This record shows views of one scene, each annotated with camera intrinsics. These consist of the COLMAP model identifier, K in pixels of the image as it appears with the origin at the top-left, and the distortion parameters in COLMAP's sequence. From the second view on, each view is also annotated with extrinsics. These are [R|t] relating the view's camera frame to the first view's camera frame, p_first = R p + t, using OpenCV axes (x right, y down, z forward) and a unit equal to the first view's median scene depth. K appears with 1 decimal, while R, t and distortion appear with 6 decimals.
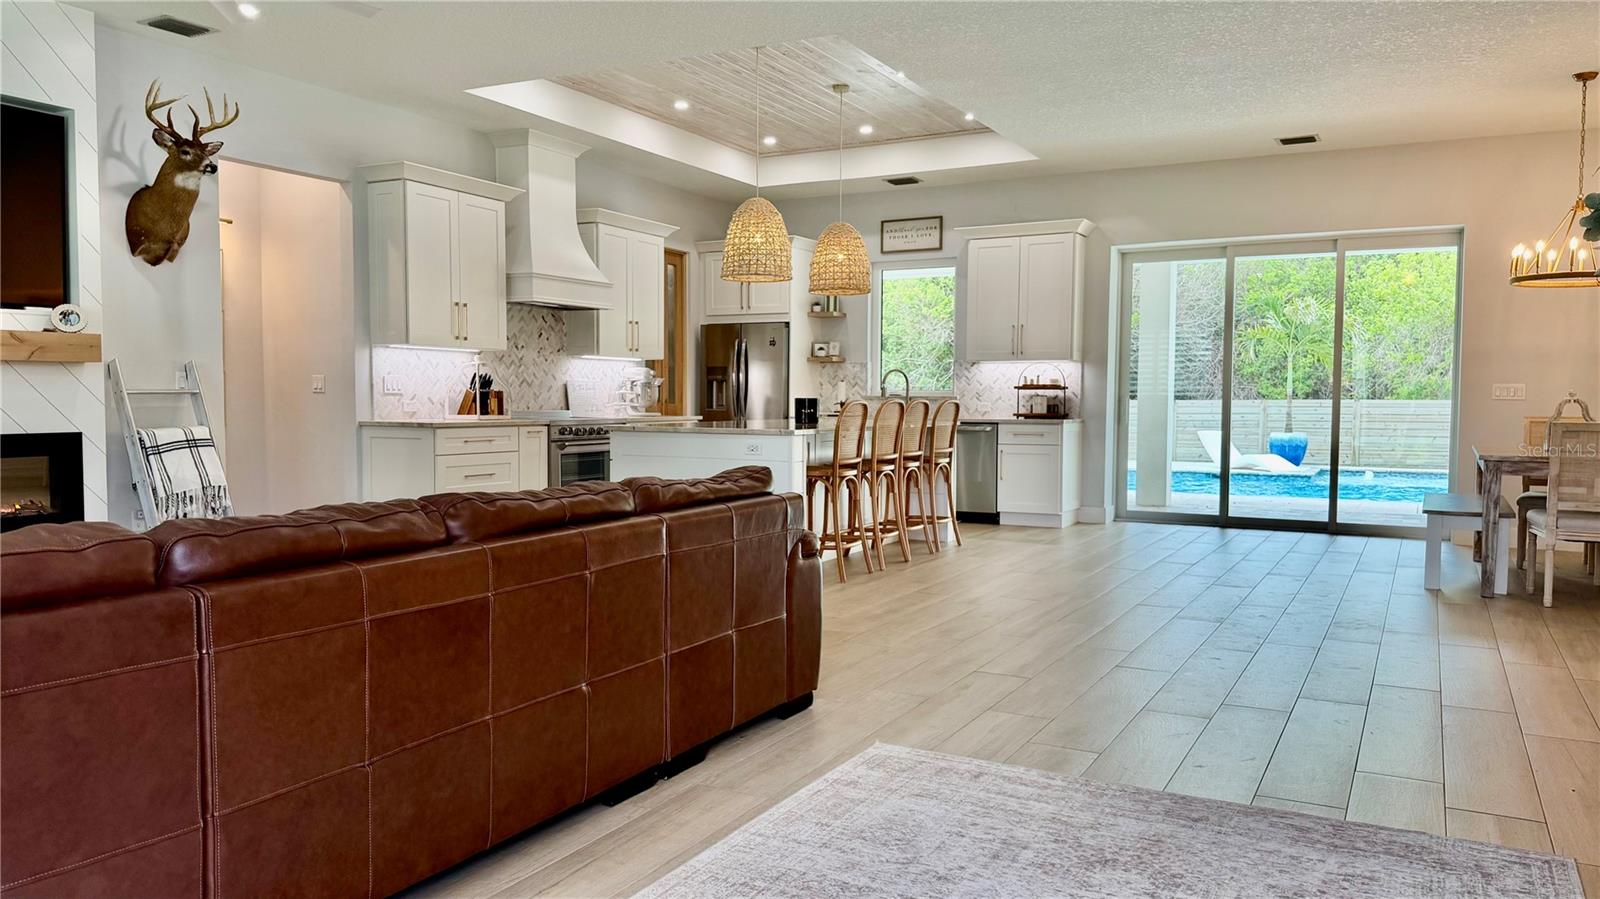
lens RADIAL K [[1159.4, 0, 800.0], [0, 1159.4, 449.5], [0, 0, 1]] dist [0.126148, -0.002460]
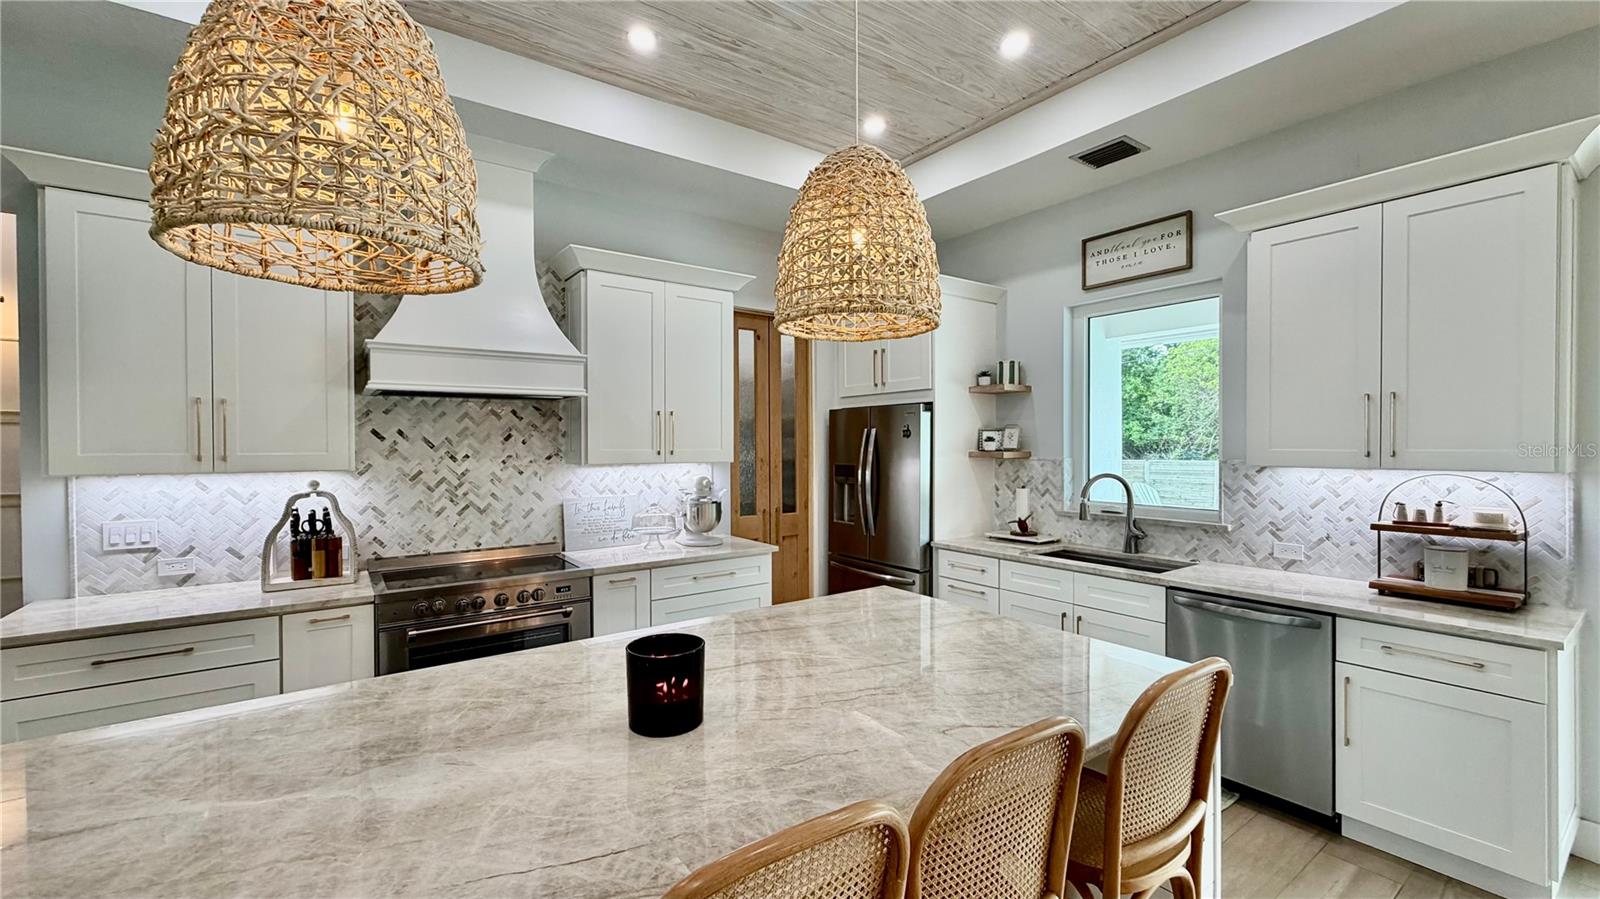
lens RADIAL K [[650.2, 0, 796.2], [0, 650.2, 447.4], [0, 0, 1]] dist [-0.000376, 0.000001]
pose [[0.896715, -0.005592, -0.442572, 0.092921], [-0.011807, 0.999262, -0.036549, -0.072903], [0.442450, 0.038000, 0.895988, 0.663889]]
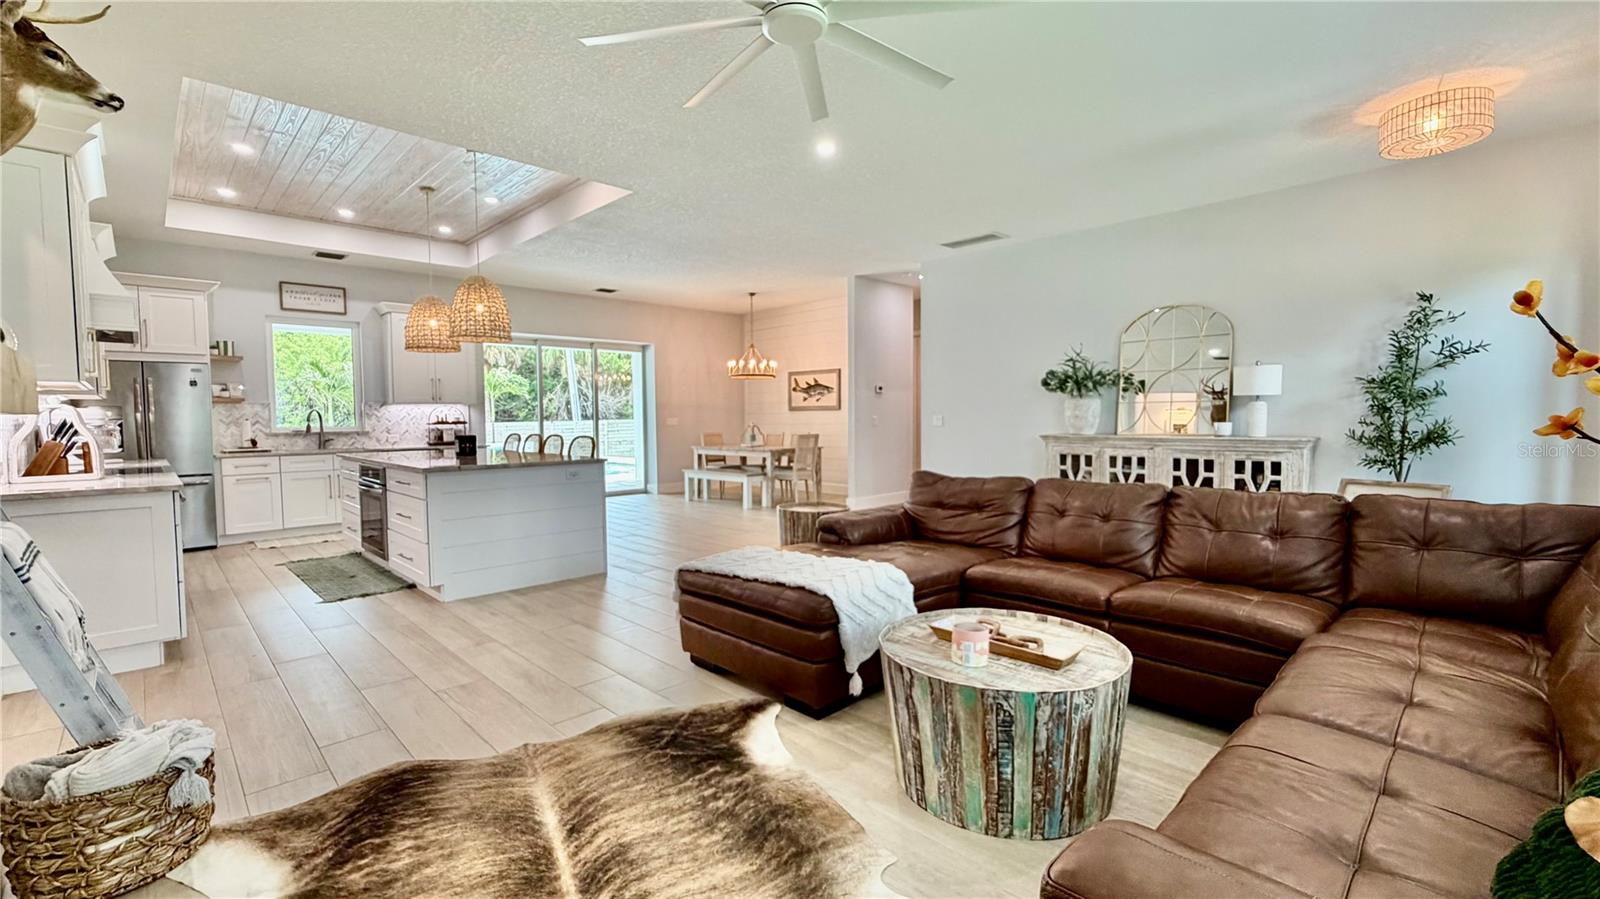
lens RADIAL K [[675.0, 0, 797.9], [0, 675.0, 447.7], [0, 0, 1]] dist [-0.000011, -0.000335]
pose [[0.299179, -0.051983, 0.952780, -0.456310], [0.056150, 0.997744, 0.036805, -0.029557], [-0.952543, 0.042488, 0.301423, 0.341348]]
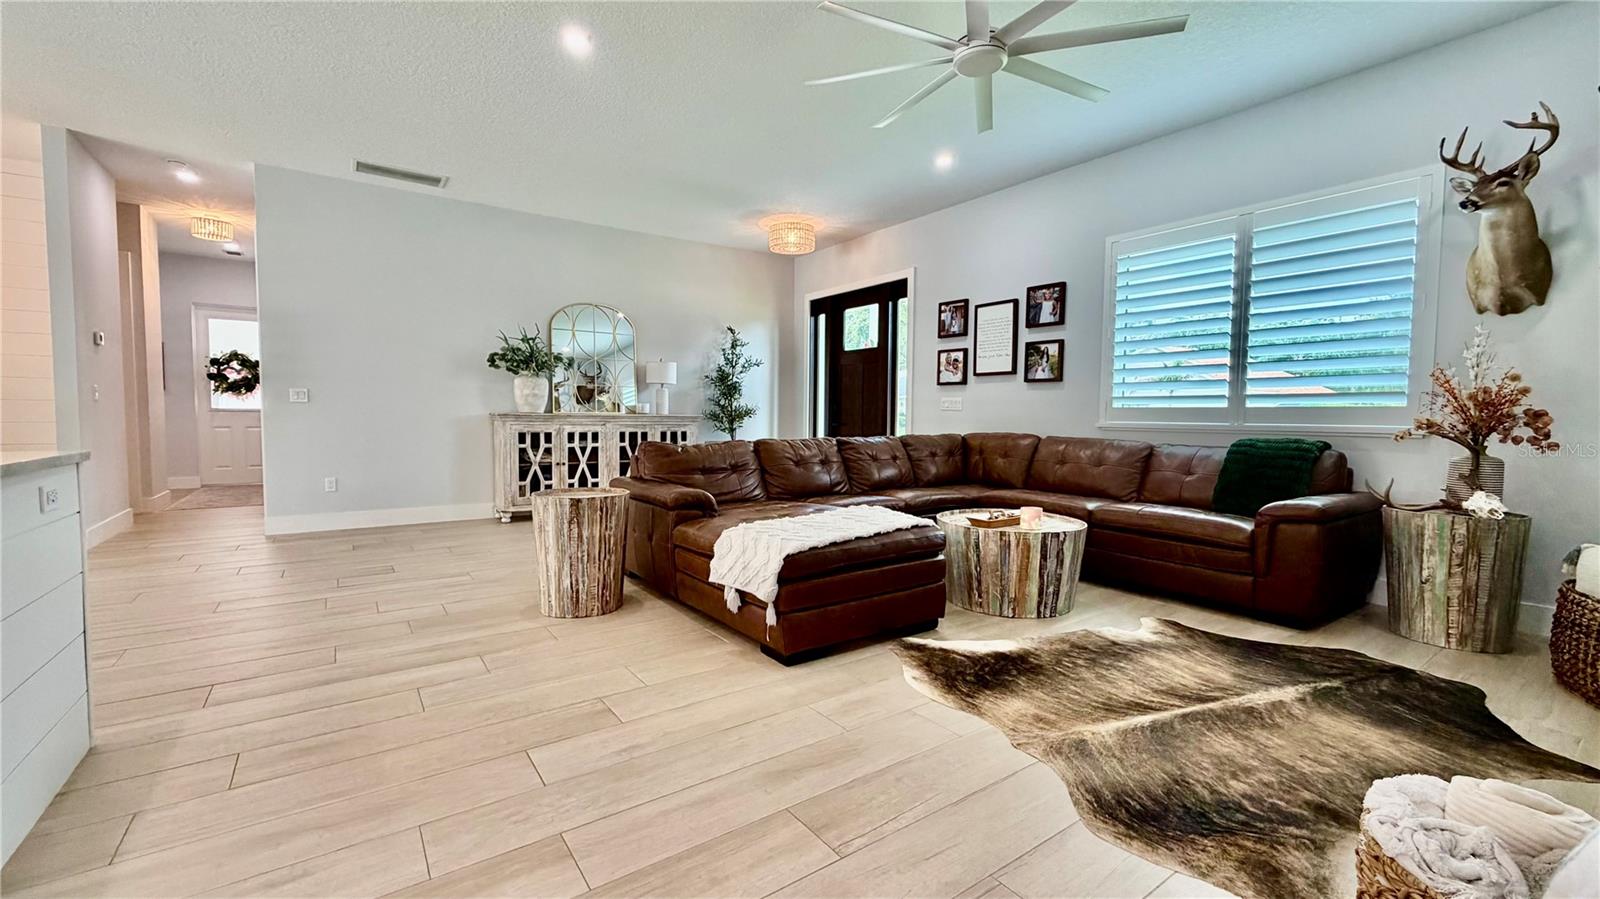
lens RADIAL K [[650.2, 0, 796.2], [0, 650.2, 447.4], [0, 0, 1]] dist [-0.000376, 0.000001]
pose [[-0.896209, -0.035578, 0.442204, -0.280163], [0.007344, 0.995453, 0.094974, -0.028237], [-0.443572, 0.088364, -0.891872, 0.717306]]
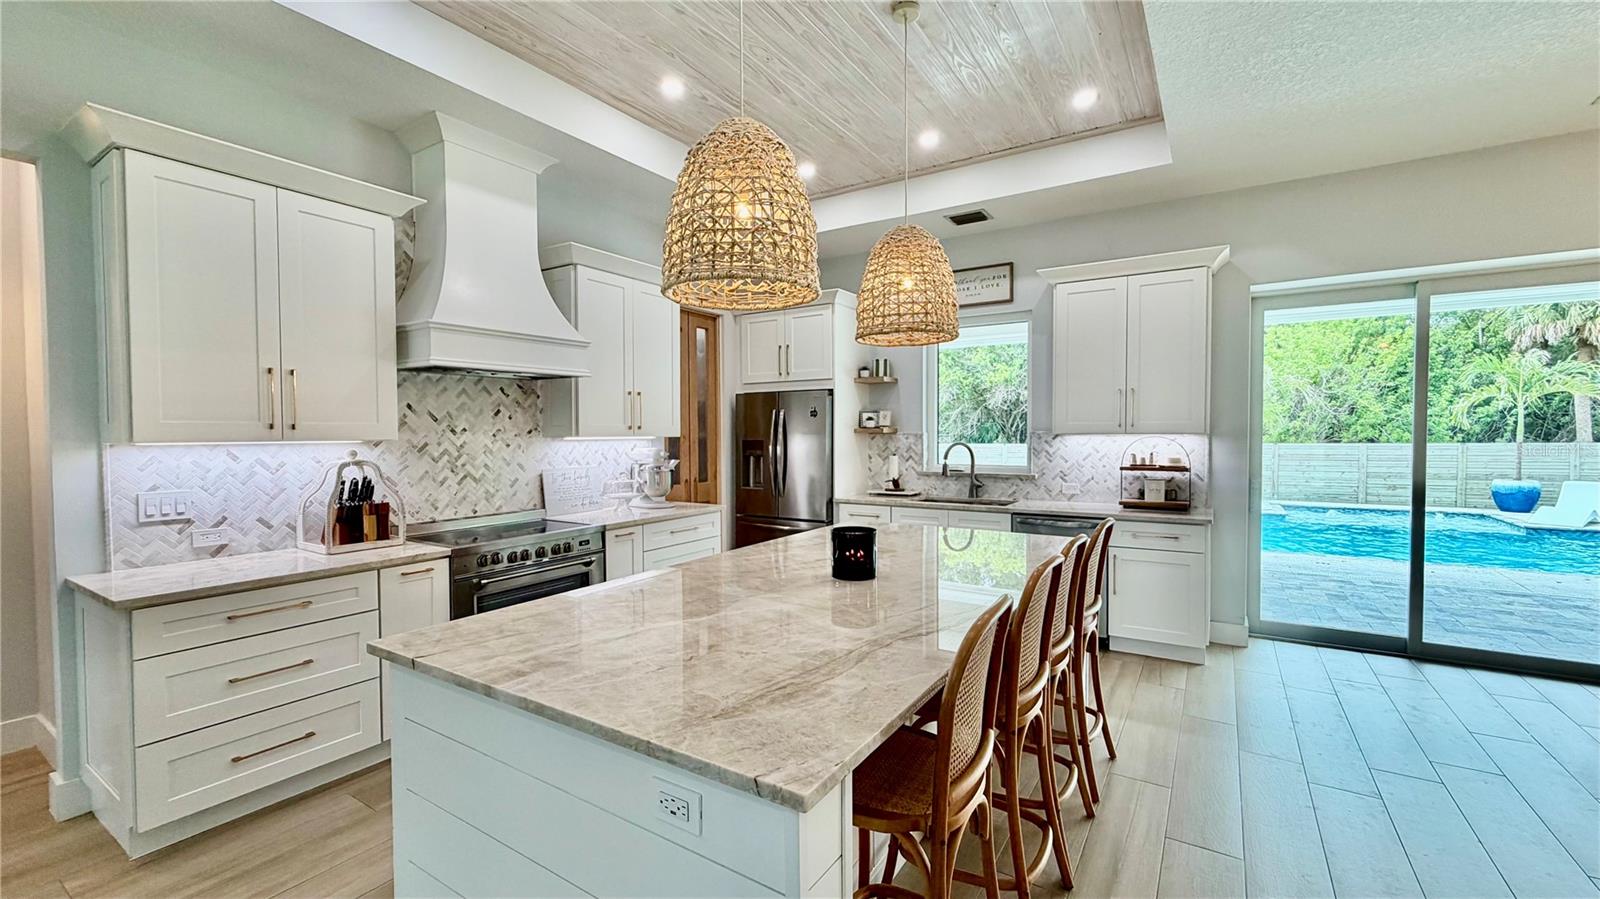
lens RADIAL K [[657.8, 0, 795.9], [0, 657.8, 449.1], [0, 0, 1]] dist [-0.000397, 0.000359]
pose [[0.996533, -0.008480, -0.082770, 0.003537], [0.006937, 0.999797, -0.018905, -0.059556], [0.082914, 0.018265, 0.996389, 0.541187]]
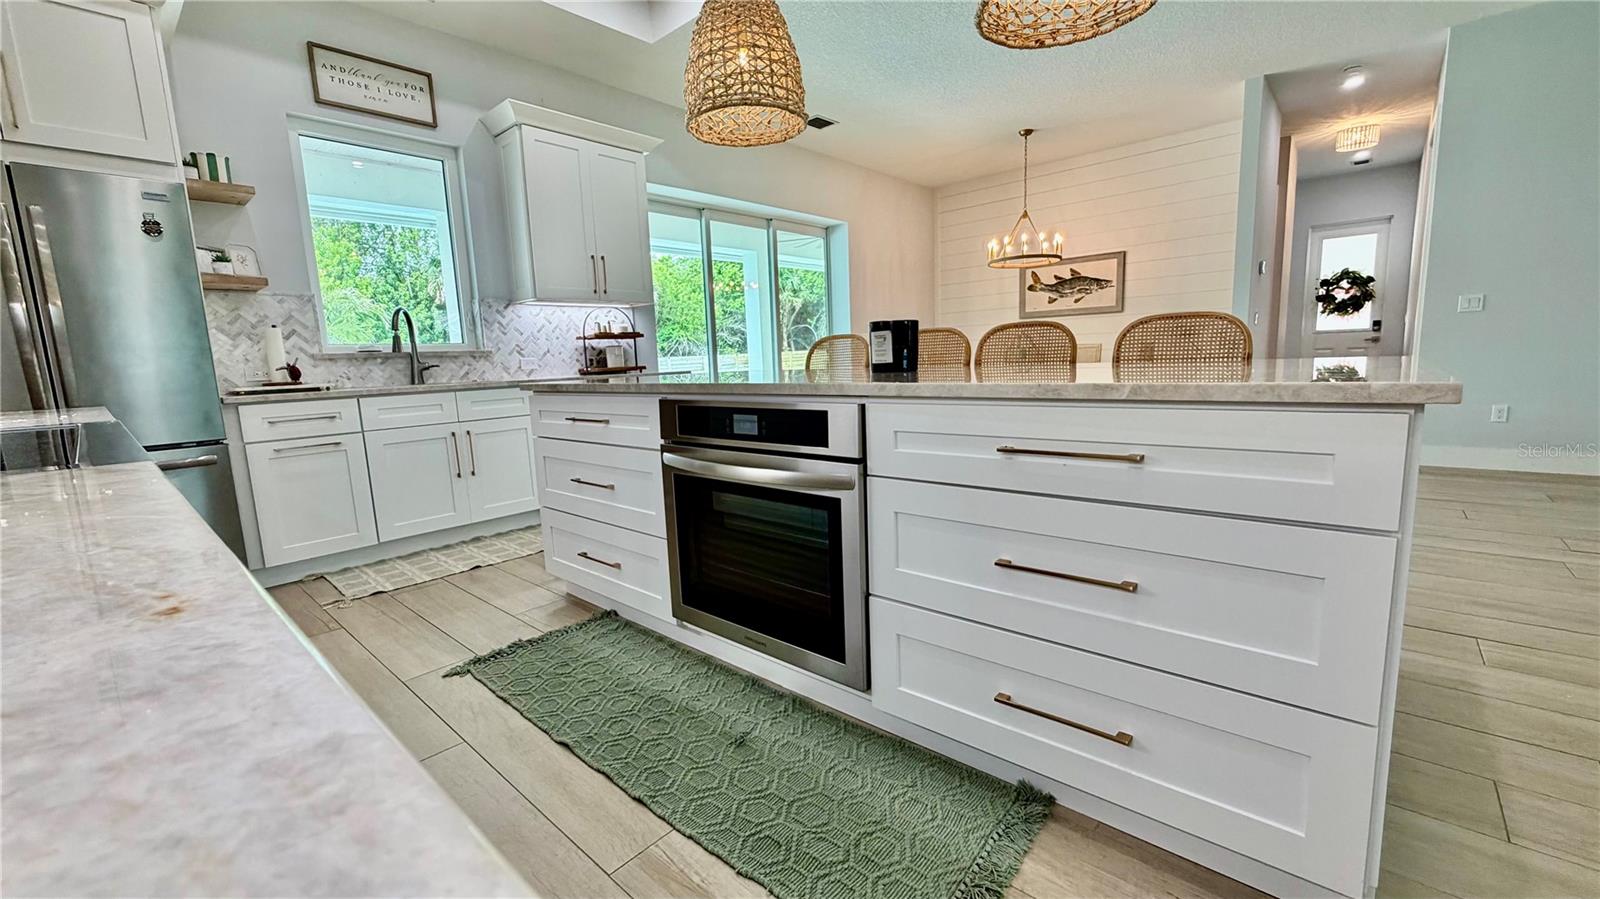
lens RADIAL K [[640.2, 0, 795.9], [0, 640.2, 448.9], [0, 0, 1]] dist [-0.000696, 0.000184]
pose [[0.235954, -0.152686, 0.959694, -0.218247], [0.087265, 0.986918, 0.135563, -0.024228], [-0.967838, 0.051761, 0.246191, 0.761061]]
